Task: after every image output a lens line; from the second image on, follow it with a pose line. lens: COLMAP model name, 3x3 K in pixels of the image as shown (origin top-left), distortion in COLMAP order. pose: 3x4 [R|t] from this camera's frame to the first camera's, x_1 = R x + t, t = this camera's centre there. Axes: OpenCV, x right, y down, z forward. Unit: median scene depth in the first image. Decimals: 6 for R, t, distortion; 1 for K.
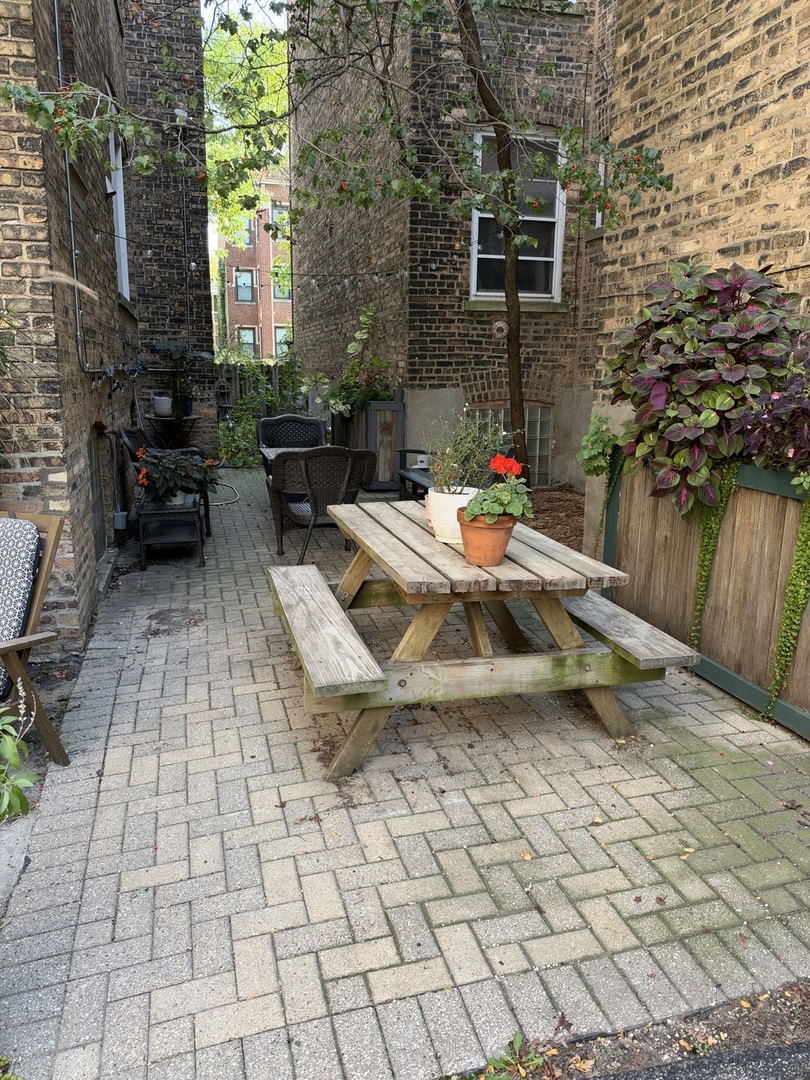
lens RADIAL K [[790.8, 0, 405.0], [0, 790.8, 540.0], [0, 0, 1]] dist [0.229854, -0.478231]
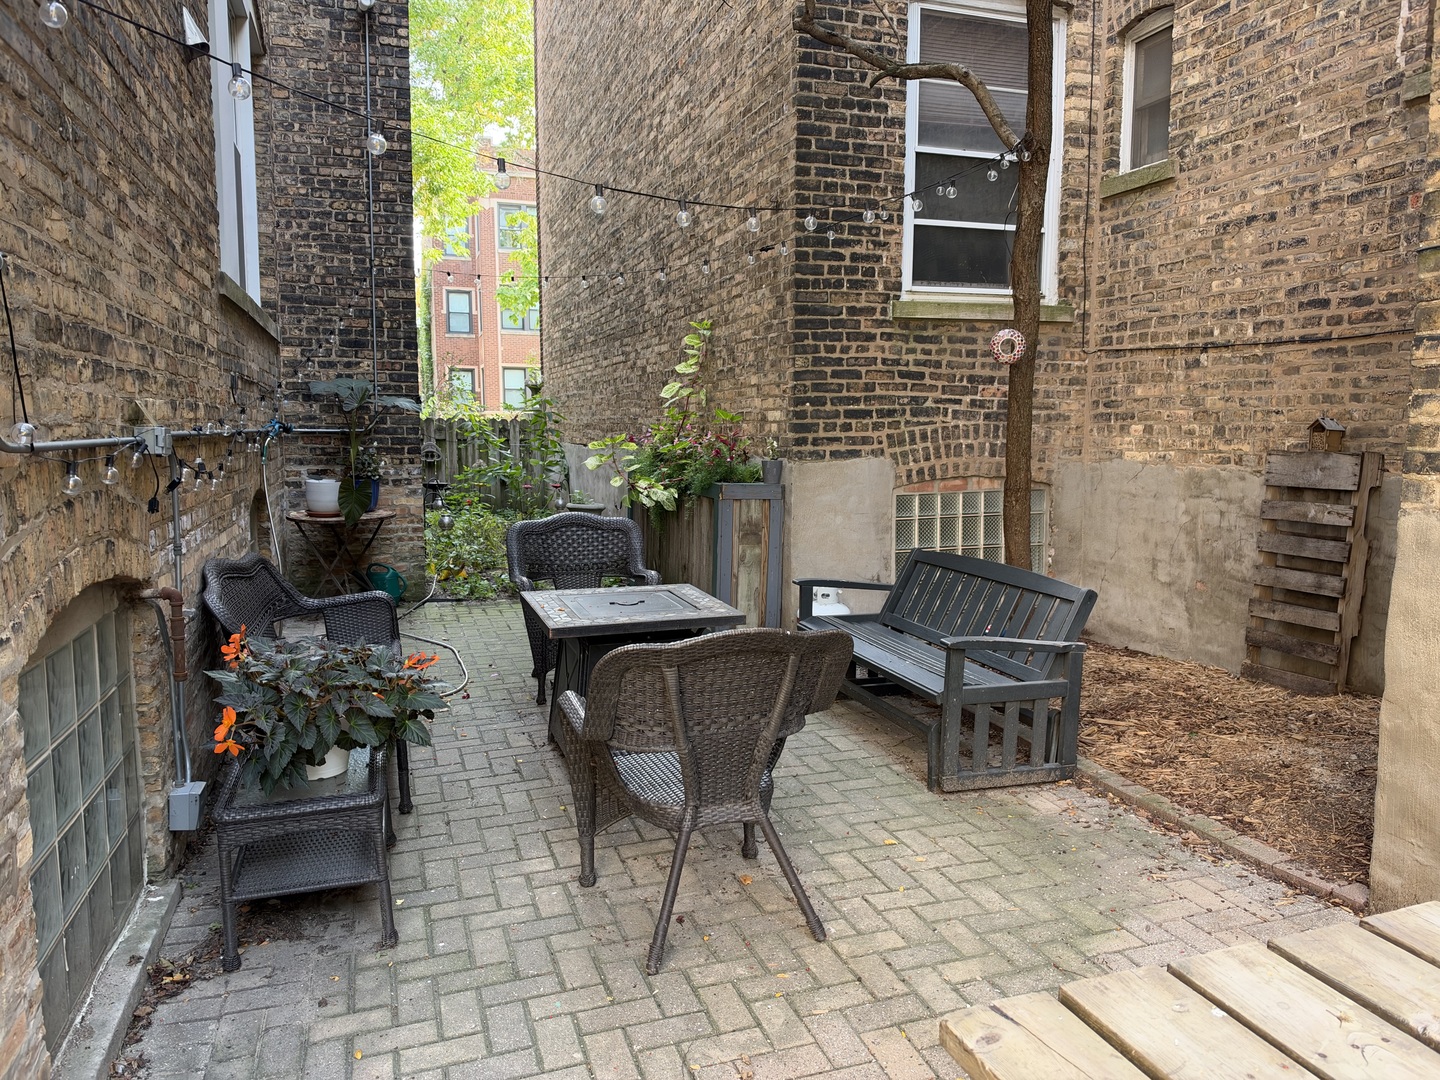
lens RADIAL K [[1054.4, 0, 738.7], [0, 1054.4, 543.3], [0, 0, 1]] dist [0.229854, -0.478231]
pose [[0.997891, -0.015235, 0.063100, -0.075818], [0.021326, 0.995055, -0.097014, -0.064937], [-0.061310, 0.098155, 0.993281, 0.297955]]
